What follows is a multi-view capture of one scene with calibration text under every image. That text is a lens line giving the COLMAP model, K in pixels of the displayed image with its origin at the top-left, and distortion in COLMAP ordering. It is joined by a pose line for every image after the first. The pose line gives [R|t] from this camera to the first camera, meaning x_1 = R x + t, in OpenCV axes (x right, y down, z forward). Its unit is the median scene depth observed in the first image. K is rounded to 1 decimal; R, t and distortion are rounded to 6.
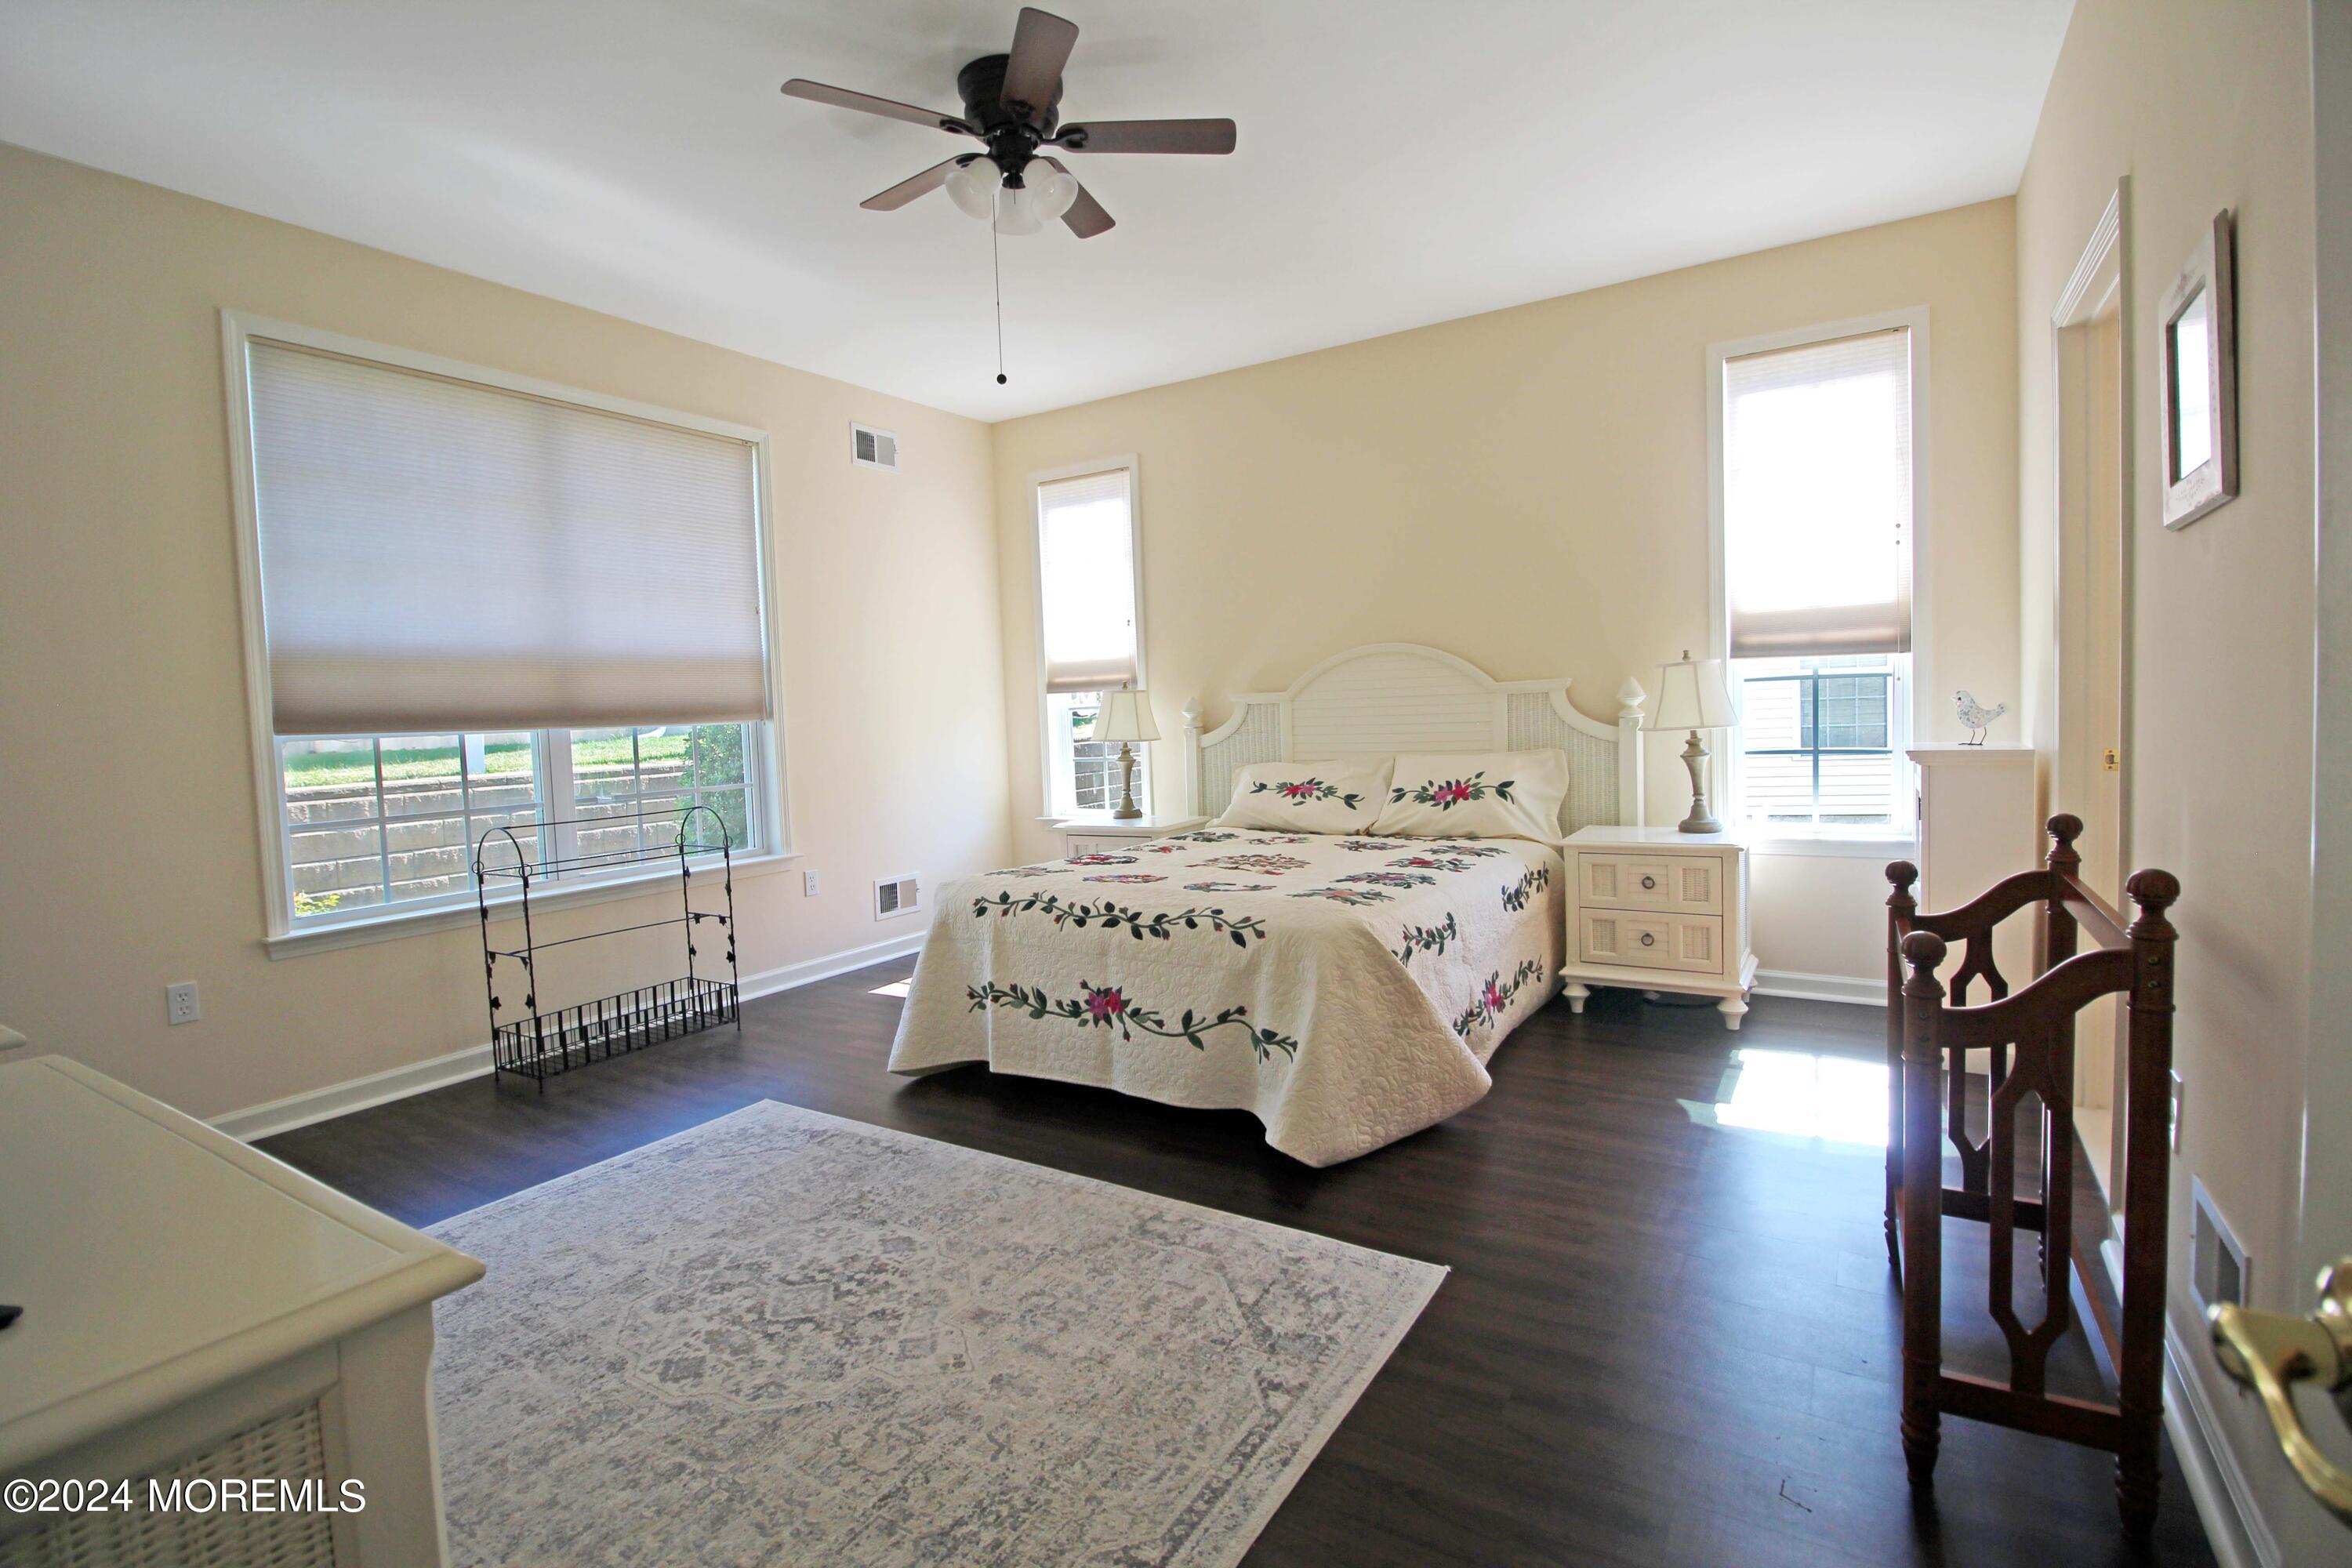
lens RADIAL K [[1099.8, 0, 1181.7], [0, 1099.8, 779.5], [0, 0, 1]] dist [0.001216, -0.015890]
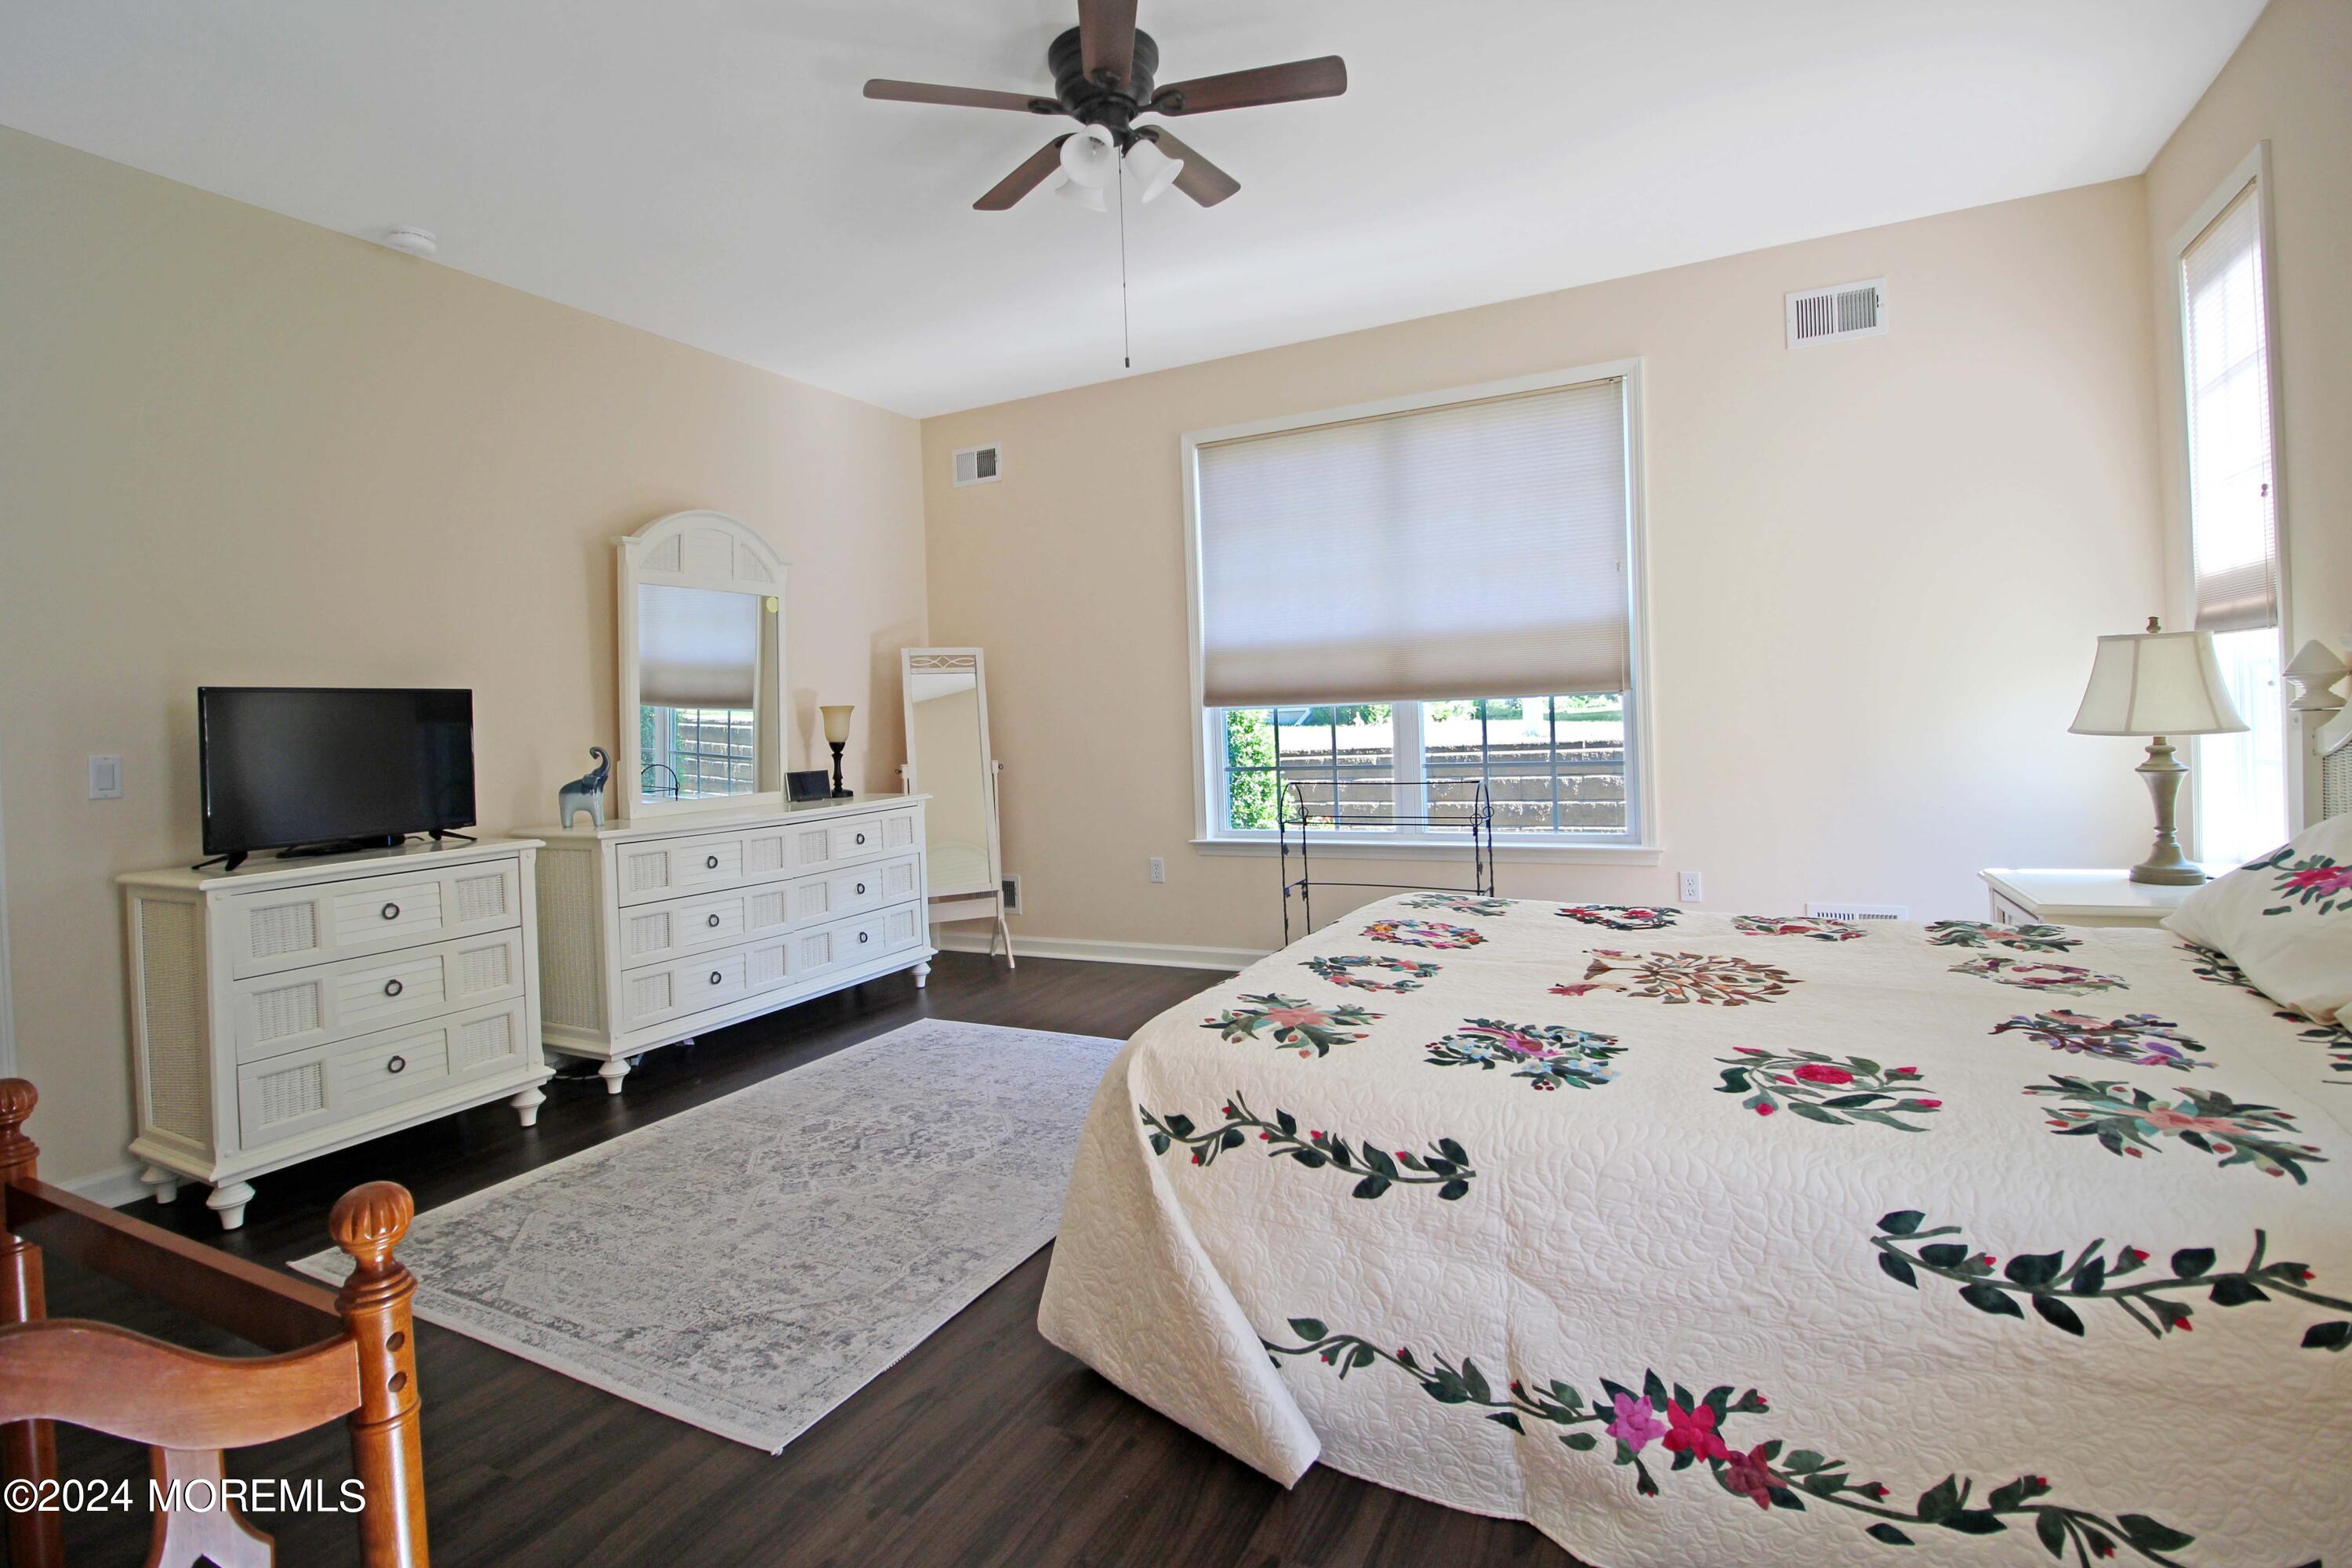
lens RADIAL K [[1124.9, 0, 1187.8], [0, 1124.9, 722.2], [0, 0, 1]] dist [-0.002840, -0.012022]
pose [[0.081173, 0.039427, -0.995920, 0.744131], [-0.028186, 0.998908, 0.037248, -0.079985], [0.996301, 0.025047, 0.082196, 0.868990]]
